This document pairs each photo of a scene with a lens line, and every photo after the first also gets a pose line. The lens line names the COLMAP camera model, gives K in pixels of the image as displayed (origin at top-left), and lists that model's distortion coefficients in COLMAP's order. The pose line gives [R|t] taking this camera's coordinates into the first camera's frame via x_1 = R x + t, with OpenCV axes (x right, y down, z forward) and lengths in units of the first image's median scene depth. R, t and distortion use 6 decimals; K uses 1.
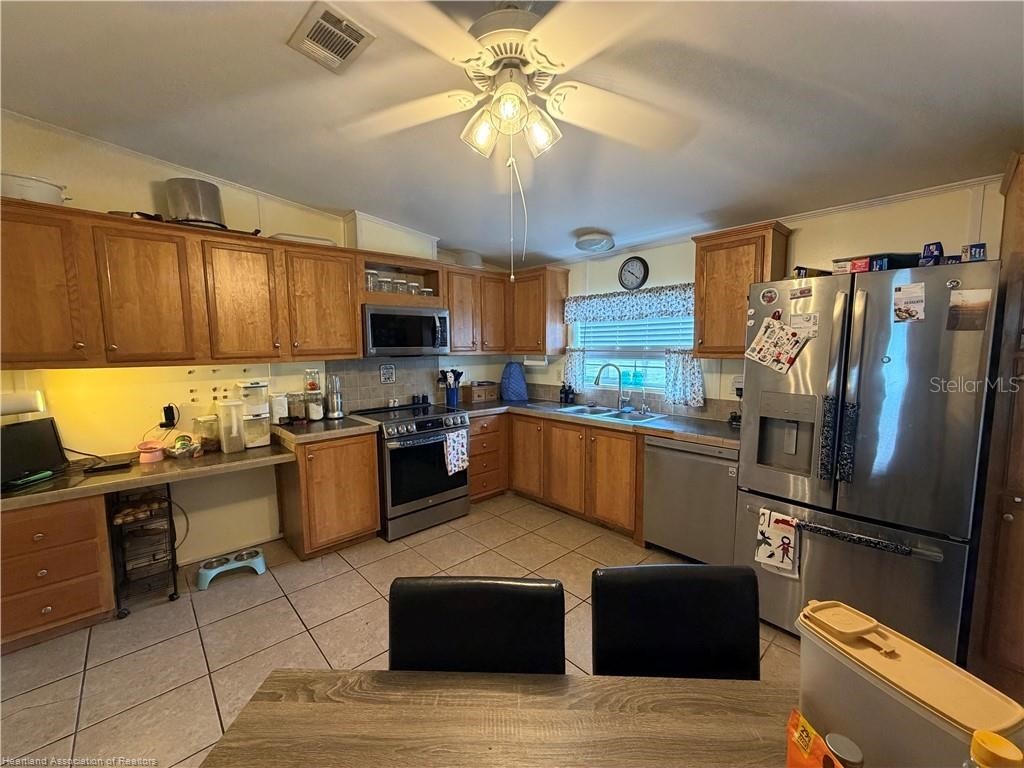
lens RADIAL K [[414.1, 0, 508.9], [0, 414.1, 385.1], [0, 0, 1]] dist [0.002921, 0.000017]
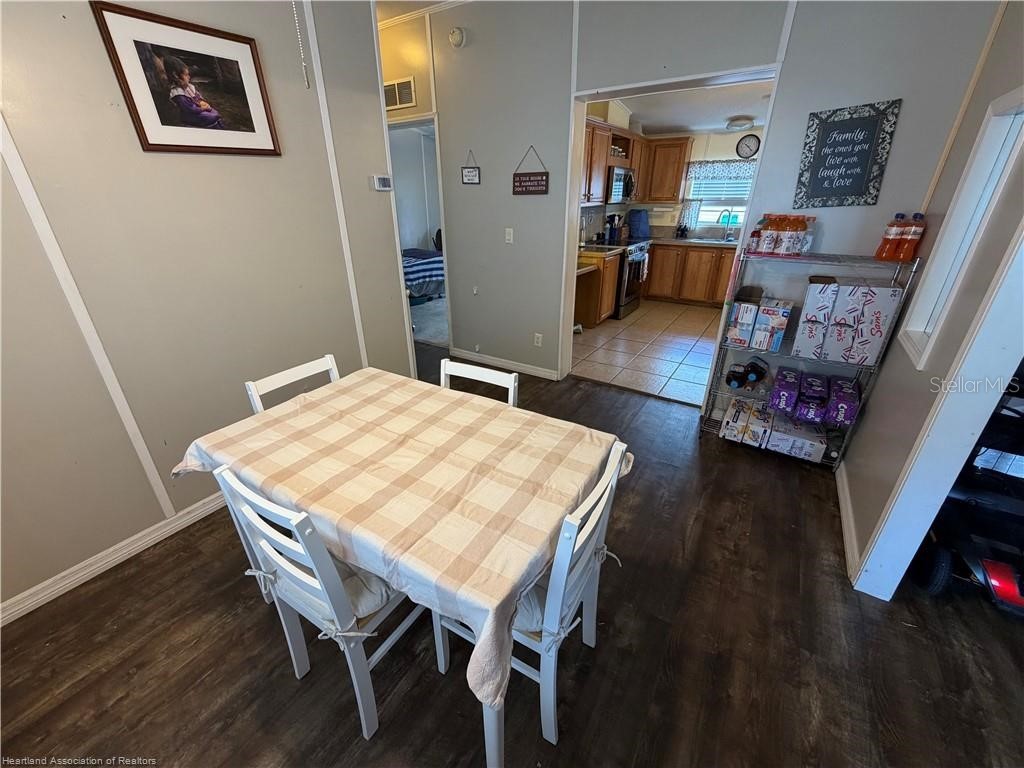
lens RADIAL K [[414.1, 0, 508.9], [0, 414.1, 385.1], [0, 0, 1]] dist [0.002921, 0.000017]
pose [[0.964451, -0.107394, 0.241455, -0.963016], [0.022530, 0.943787, 0.329785, 0.040978], [-0.263299, -0.312621, 0.912656, -0.439387]]
